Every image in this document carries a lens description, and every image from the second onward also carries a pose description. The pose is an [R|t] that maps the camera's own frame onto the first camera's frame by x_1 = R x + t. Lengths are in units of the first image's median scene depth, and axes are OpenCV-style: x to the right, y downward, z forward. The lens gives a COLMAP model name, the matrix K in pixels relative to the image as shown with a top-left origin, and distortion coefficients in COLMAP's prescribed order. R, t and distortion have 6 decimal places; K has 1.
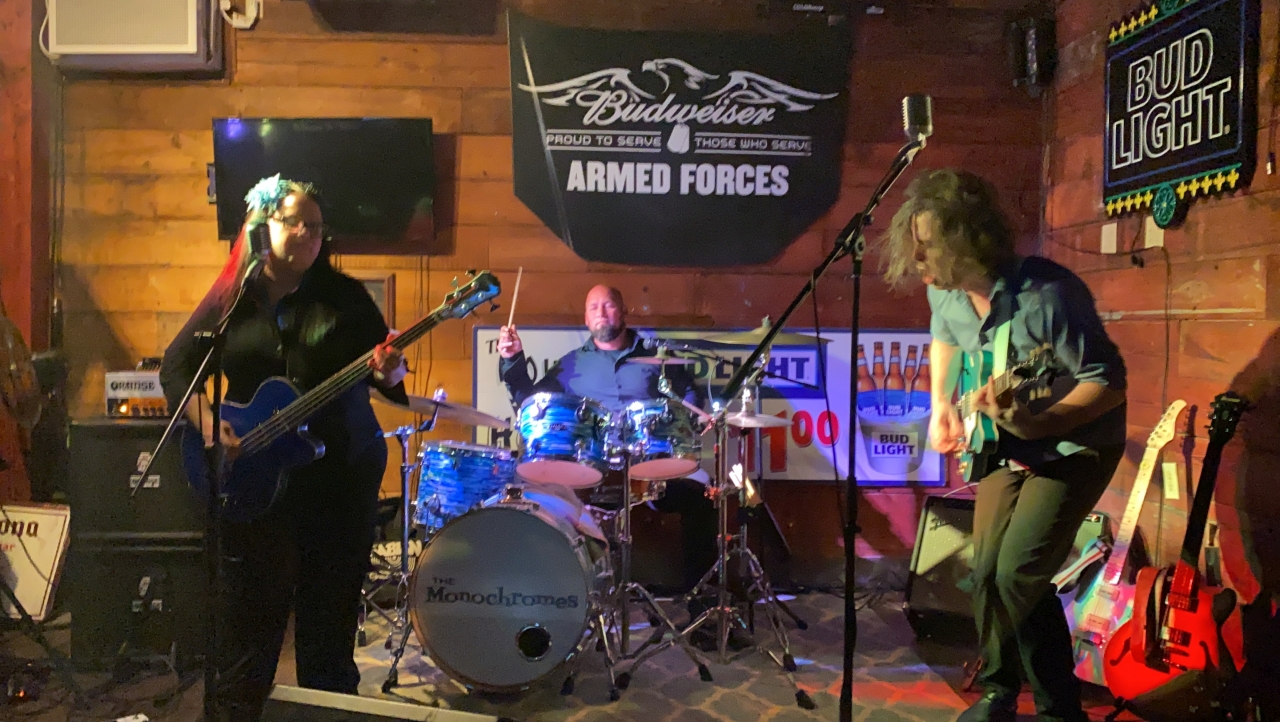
lens RADIAL K [[1130.2, 0, 636.0], [0, 1130.2, 355.6], [0, 0, 1]] dist [0.078428, -0.136472]
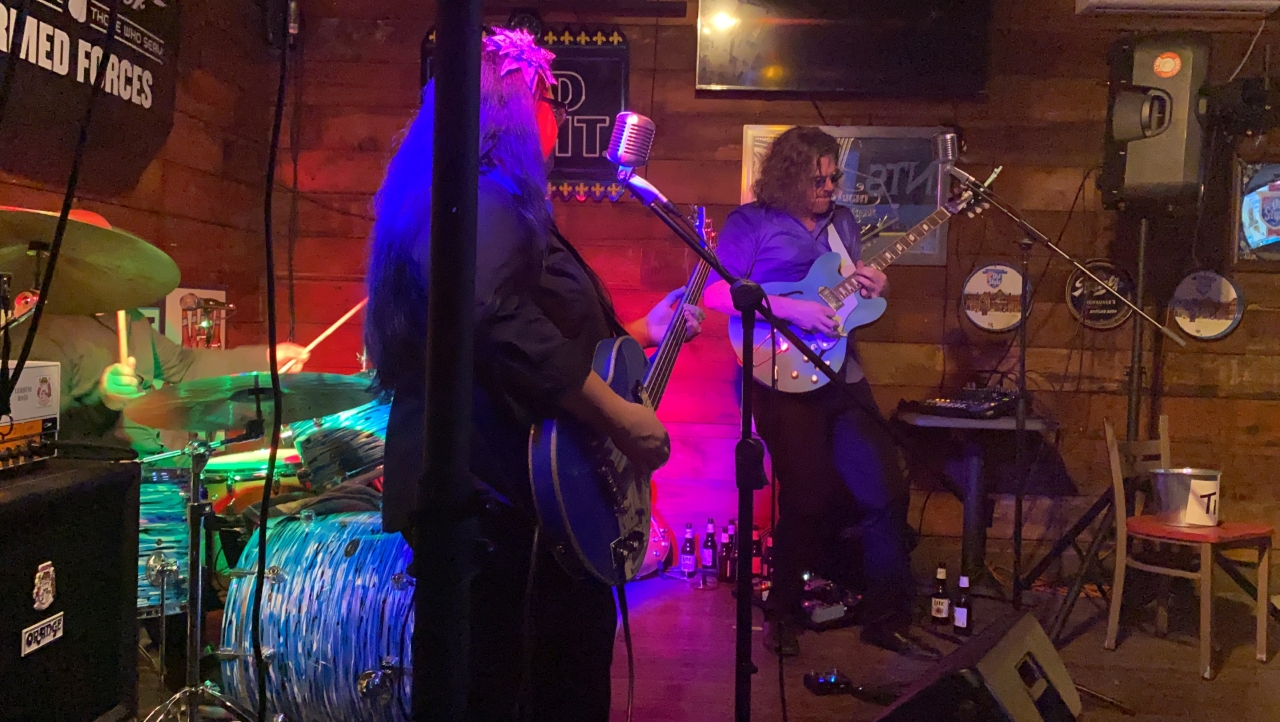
lens RADIAL K [[1132.0, 0, 634.2], [0, 1132.0, 345.3], [0, 0, 1]] dist [0.082447, -0.127394]
pose [[0.096223, -0.028590, 0.994949, -0.630920], [0.002847, 0.999591, 0.028448, -0.001031], [-0.995356, 0.000095, 0.096265, 0.598252]]
